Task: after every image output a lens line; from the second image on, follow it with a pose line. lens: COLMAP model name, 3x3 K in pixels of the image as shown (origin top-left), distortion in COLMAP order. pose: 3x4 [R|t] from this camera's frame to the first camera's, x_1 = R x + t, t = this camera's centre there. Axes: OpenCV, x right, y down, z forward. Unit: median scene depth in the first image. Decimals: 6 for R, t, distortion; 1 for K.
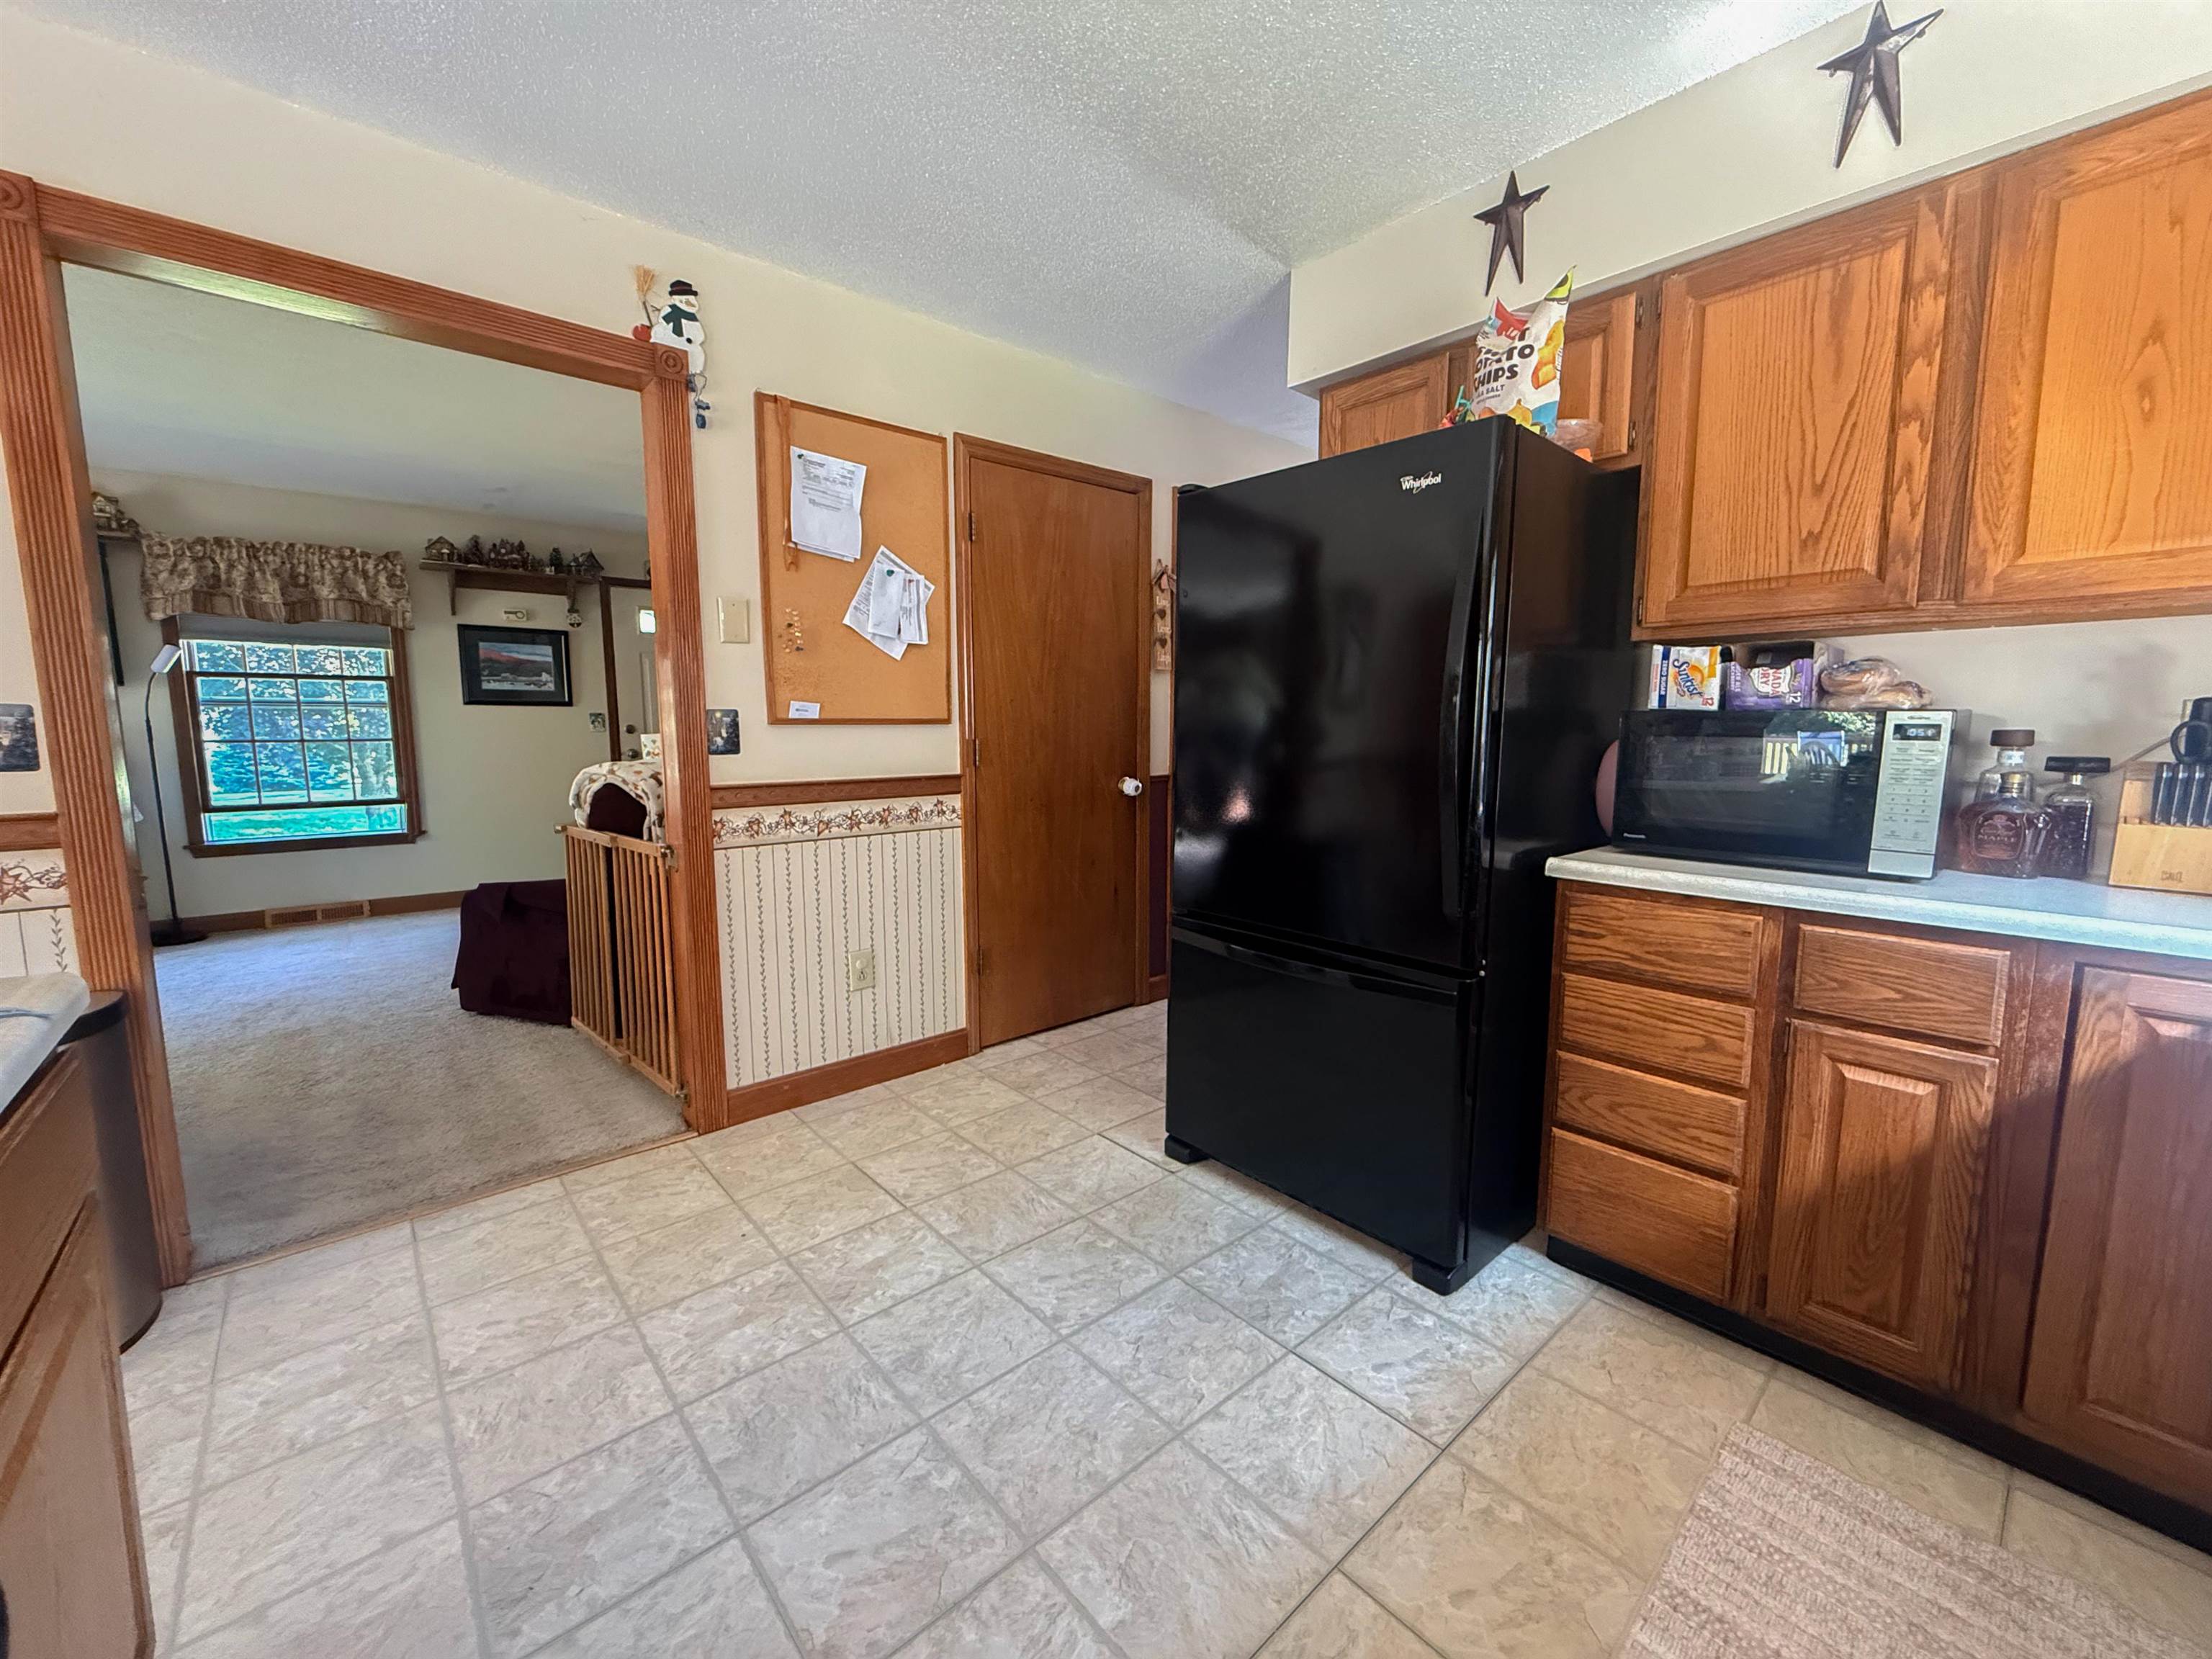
lens RADIAL K [[887.6, 0, 1099.3], [0, 887.6, 825.2], [0, 0, 1]] dist [0.001819, 0.000084]
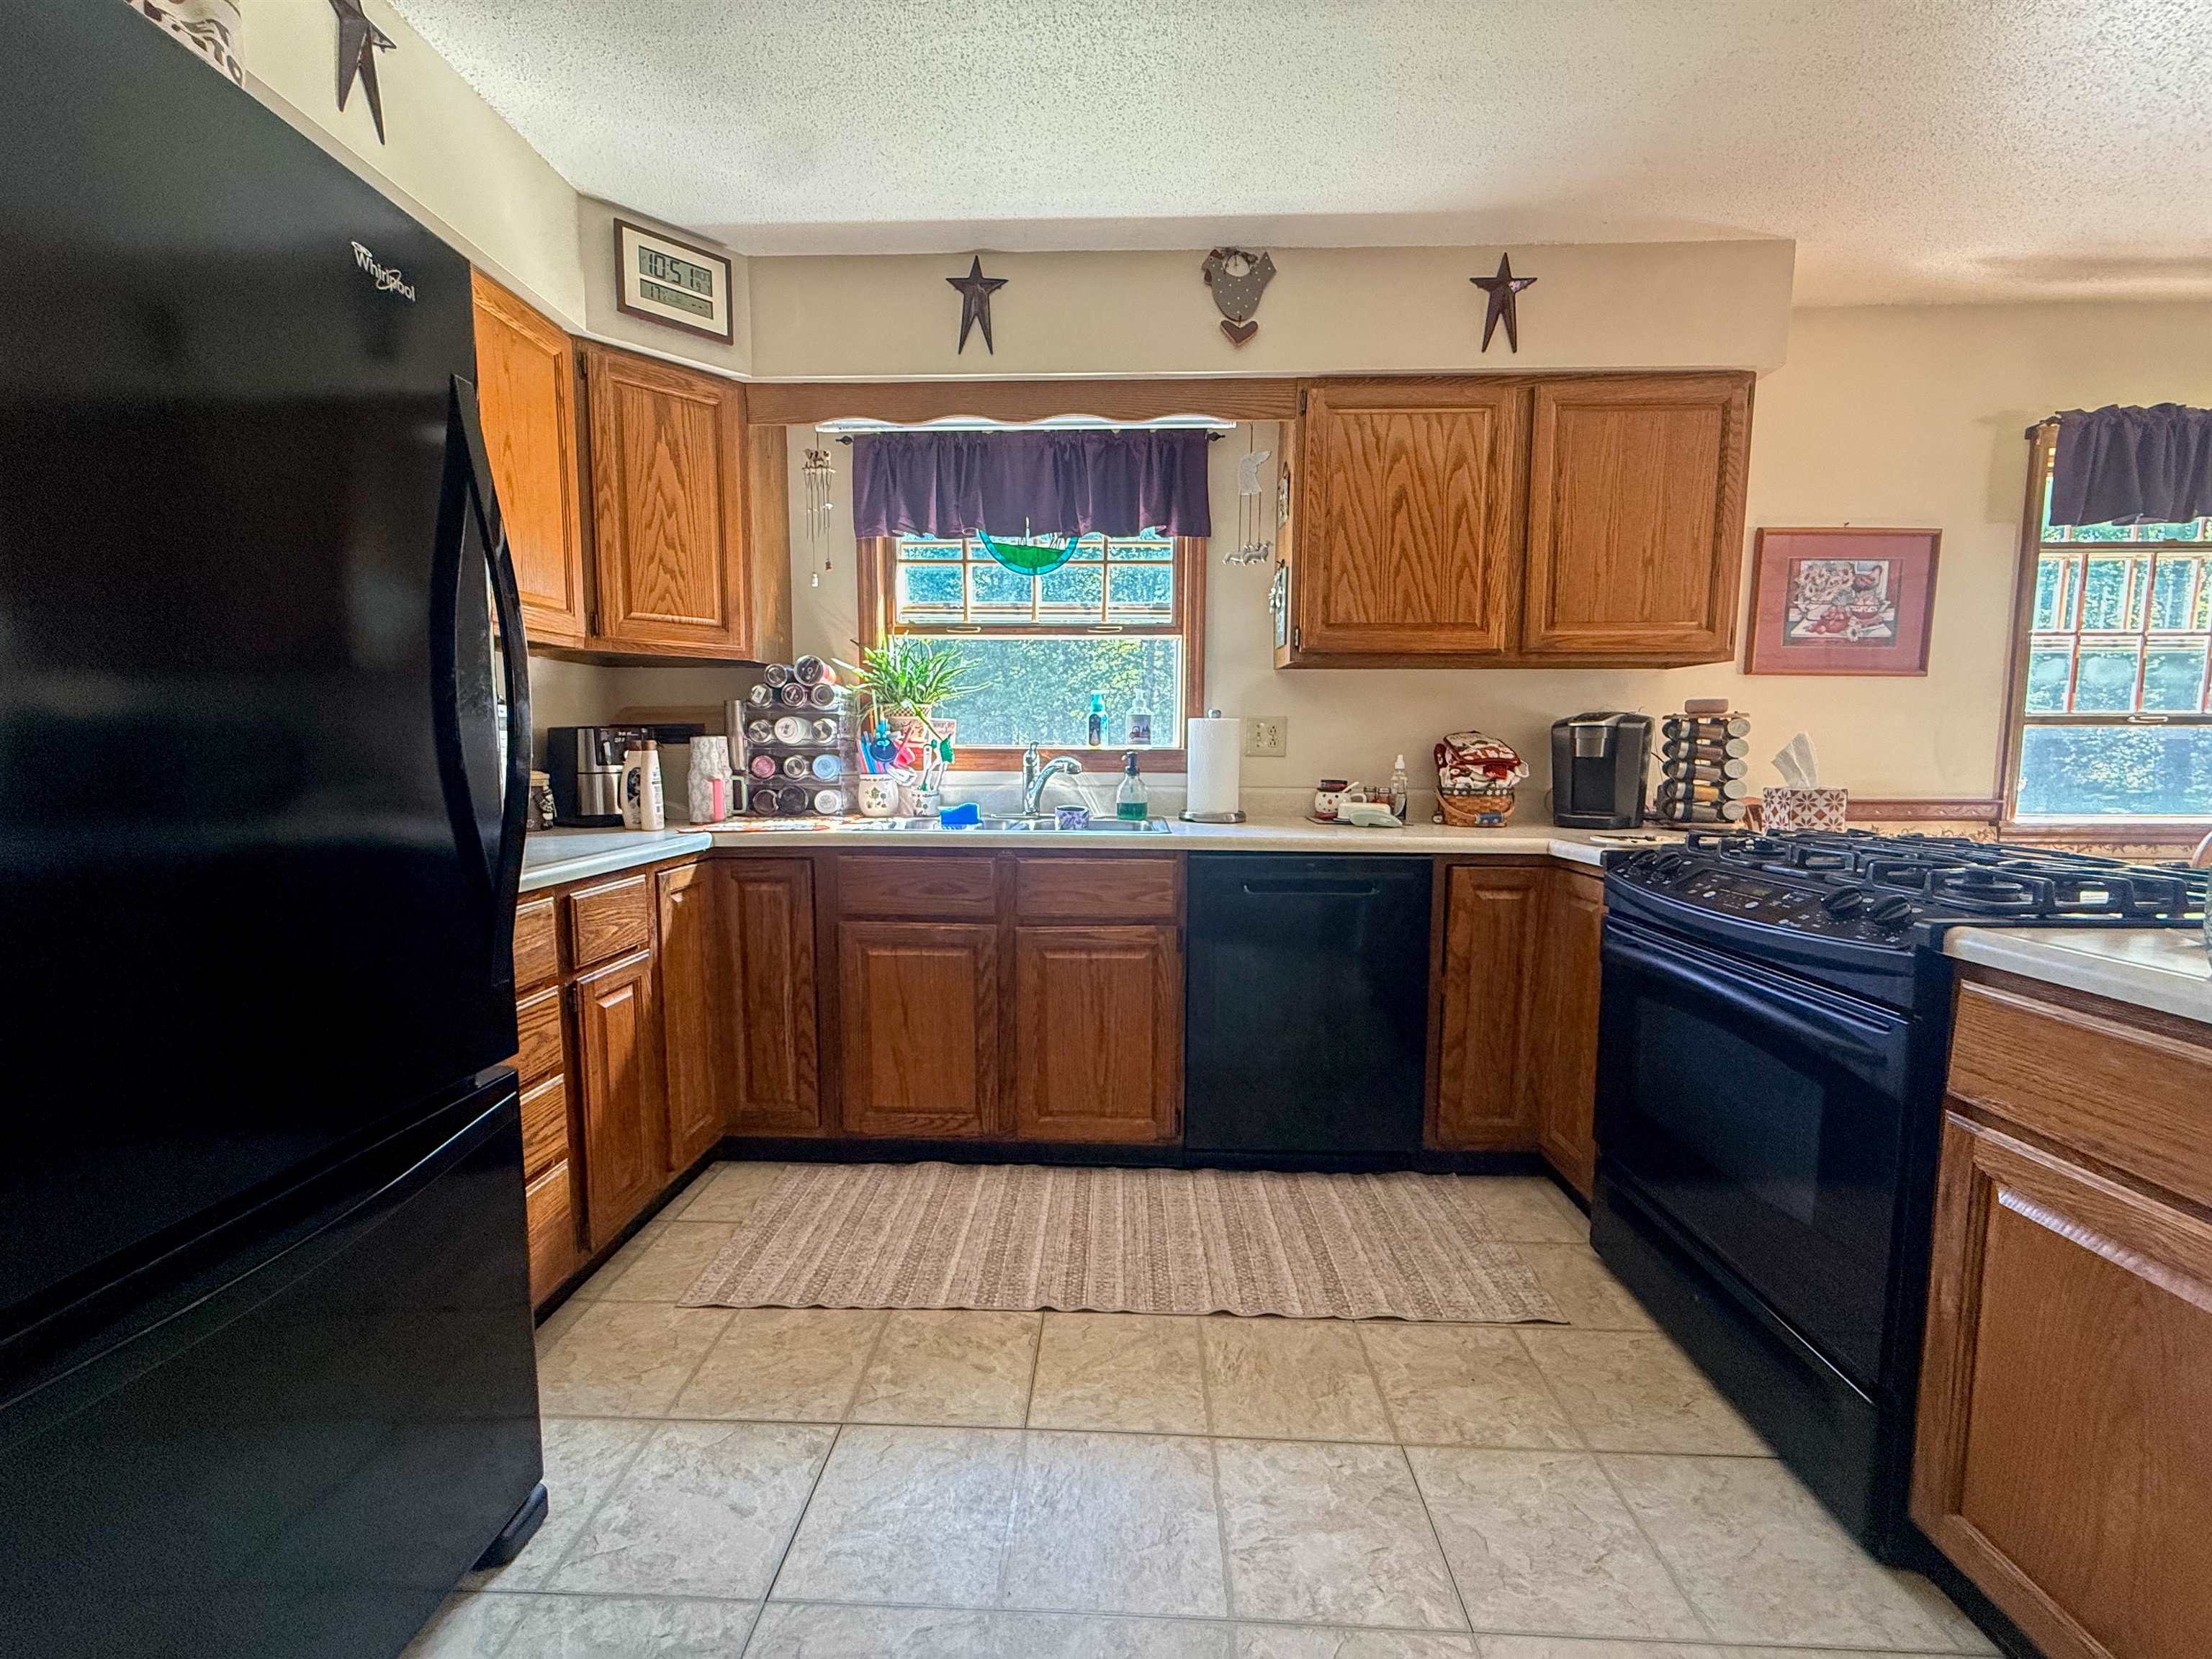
lens RADIAL K [[887.6, 0, 1104.7], [0, 887.6, 830.4], [0, 0, 1]] dist [0.001819, 0.000084]
pose [[-0.733743, -0.067468, 0.676069, -0.472719], [0.074182, 0.981153, 0.178425, -0.122085], [-0.675366, 0.181070, -0.714909, 1.394568]]
